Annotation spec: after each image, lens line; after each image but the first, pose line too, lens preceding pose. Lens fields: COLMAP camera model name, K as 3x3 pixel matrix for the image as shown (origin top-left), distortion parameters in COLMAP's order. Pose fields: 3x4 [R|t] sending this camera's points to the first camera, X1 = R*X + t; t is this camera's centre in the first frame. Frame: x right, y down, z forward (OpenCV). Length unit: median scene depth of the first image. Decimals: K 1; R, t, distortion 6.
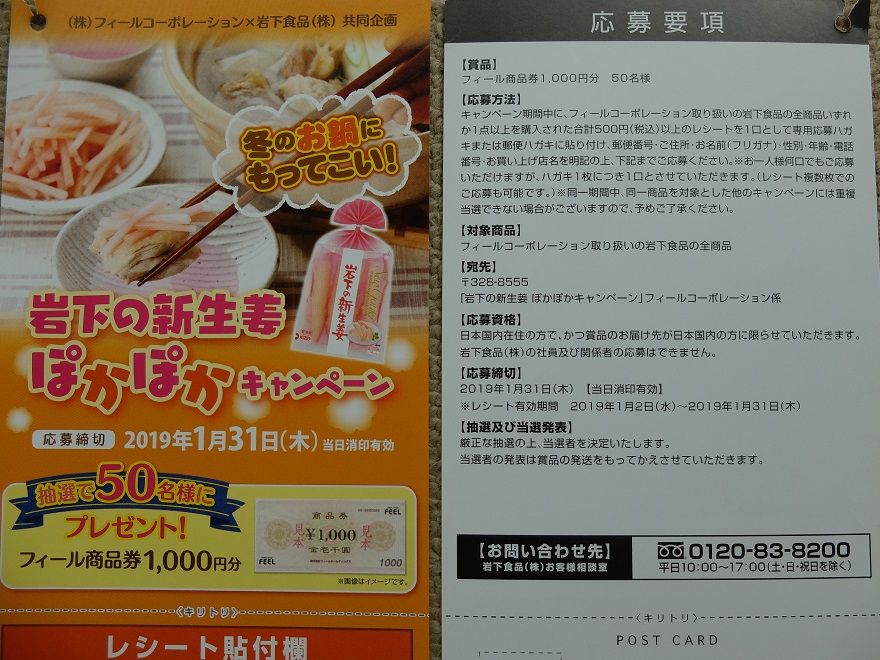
lens RADIAL K [[353.8, 0, 440.0], [0, 353.8, 330.0], [0, 0, 1]] dist [-0.000443, 0.000791]
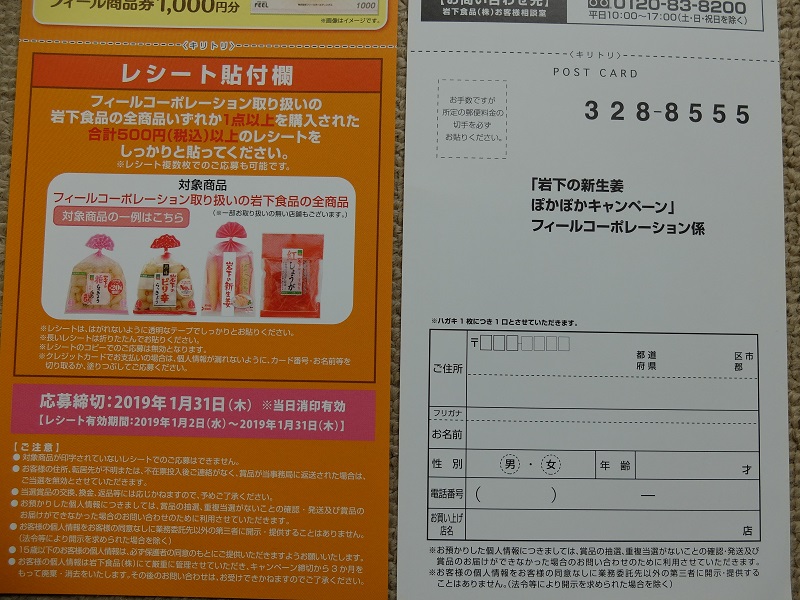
lens RADIAL K [[362.6, 0, 400.0], [0, 362.6, 300.0], [0, 0, 1]] dist [-0.001367, 0.000656]
pose [[0.999624, 0.025153, 0.010939, -0.012036], [-0.024729, 0.998997, -0.037318, 1.693906], [-0.011866, 0.037034, 0.999244, -0.185847]]
